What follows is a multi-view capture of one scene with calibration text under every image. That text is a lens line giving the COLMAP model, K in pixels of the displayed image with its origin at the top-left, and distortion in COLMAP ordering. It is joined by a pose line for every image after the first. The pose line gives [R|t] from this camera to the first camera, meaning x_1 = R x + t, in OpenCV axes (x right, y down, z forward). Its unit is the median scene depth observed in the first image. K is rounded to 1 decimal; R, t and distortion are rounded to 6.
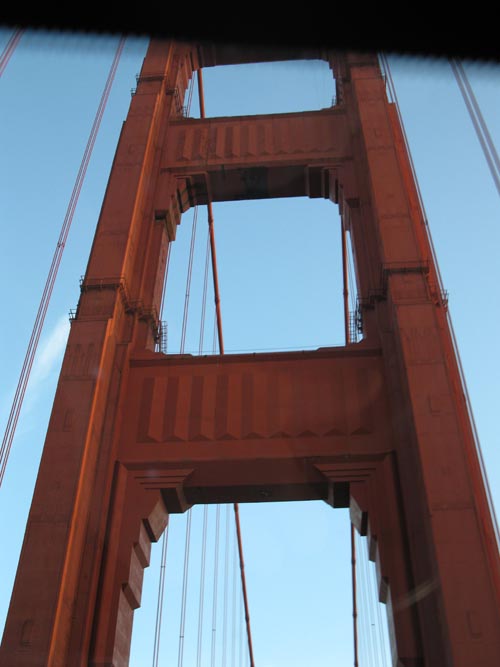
lens RADIAL K [[727.9, 0, 252.6], [0, 727.9, 327.5], [0, 0, 1]] dist [-0.118141, 0.000000]
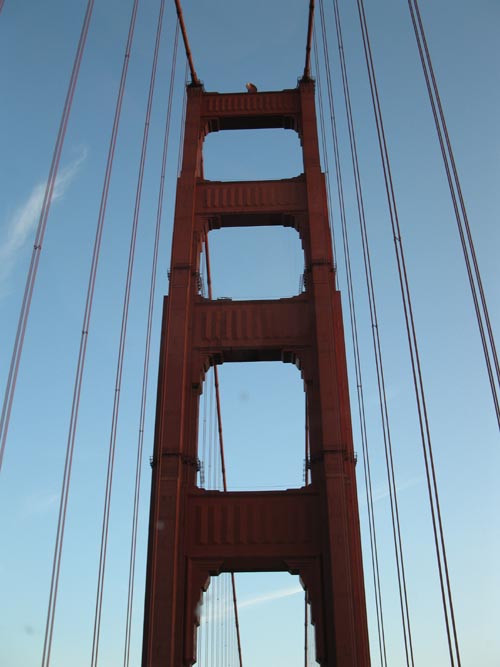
lens RADIAL K [[727.9, 0, 246.8], [0, 727.9, 336.4], [0, 0, 1]] dist [-0.118141, 0.000000]
pose [[0.998909, 0.011640, 0.045217, -0.104025], [-0.019668, 0.983213, 0.181397, -0.710184], [-0.042346, -0.182088, 0.982370, -0.790588]]
